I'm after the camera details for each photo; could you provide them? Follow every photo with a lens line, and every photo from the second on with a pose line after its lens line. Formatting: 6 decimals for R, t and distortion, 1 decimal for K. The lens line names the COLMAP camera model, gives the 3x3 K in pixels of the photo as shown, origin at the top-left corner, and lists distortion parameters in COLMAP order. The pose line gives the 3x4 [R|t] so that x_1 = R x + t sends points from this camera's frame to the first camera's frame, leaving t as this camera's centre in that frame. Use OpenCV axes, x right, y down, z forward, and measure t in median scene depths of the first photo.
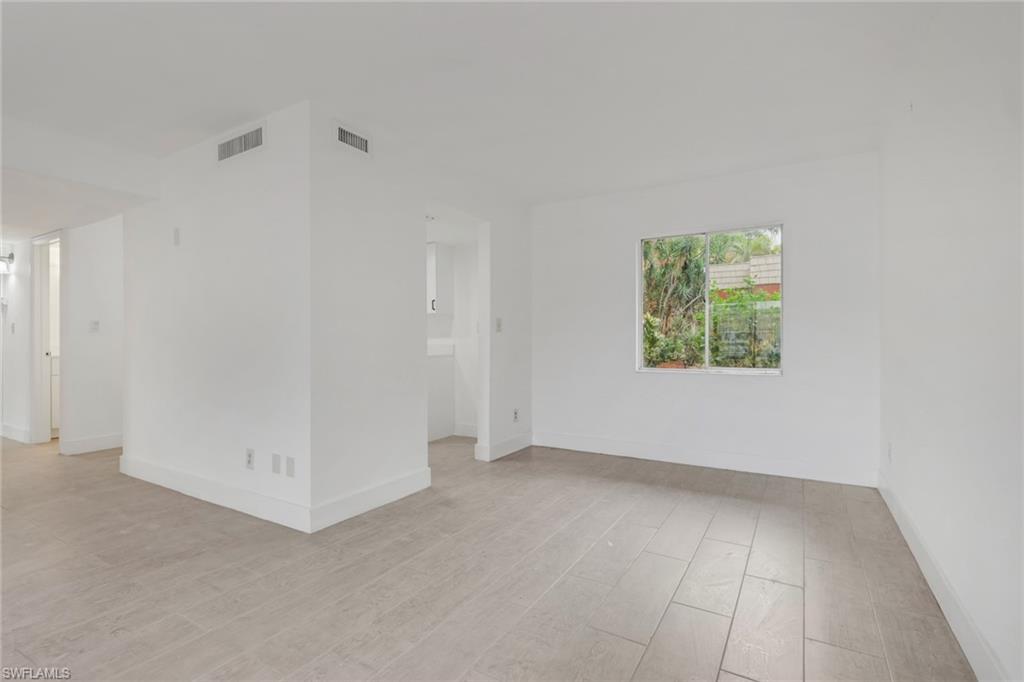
lens RADIAL K [[482.4, 0, 513.7], [0, 482.4, 342.1], [0, 0, 1]] dist [-0.005264, 0.001702]
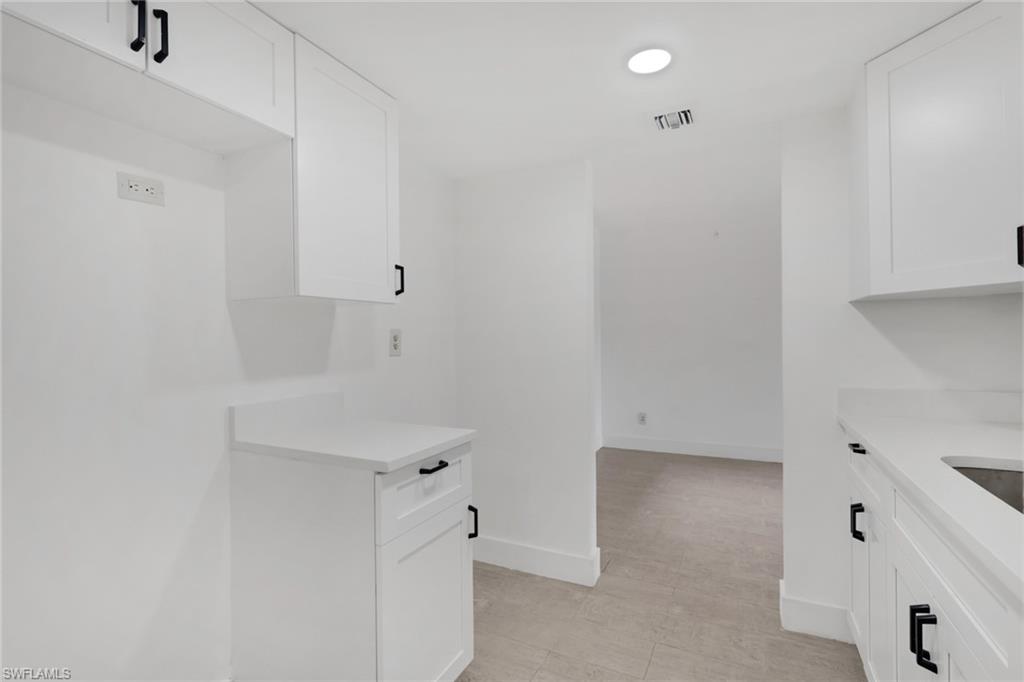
lens RADIAL K [[482.4, 0, 513.0], [0, 482.4, 342.7], [0, 0, 1]] dist [-0.005264, 0.001702]
pose [[-0.071119, -0.008953, 0.997428, -0.872620], [0.020974, 0.999725, 0.010469, -0.058278], [-0.997247, 0.021664, -0.070911, 1.591192]]
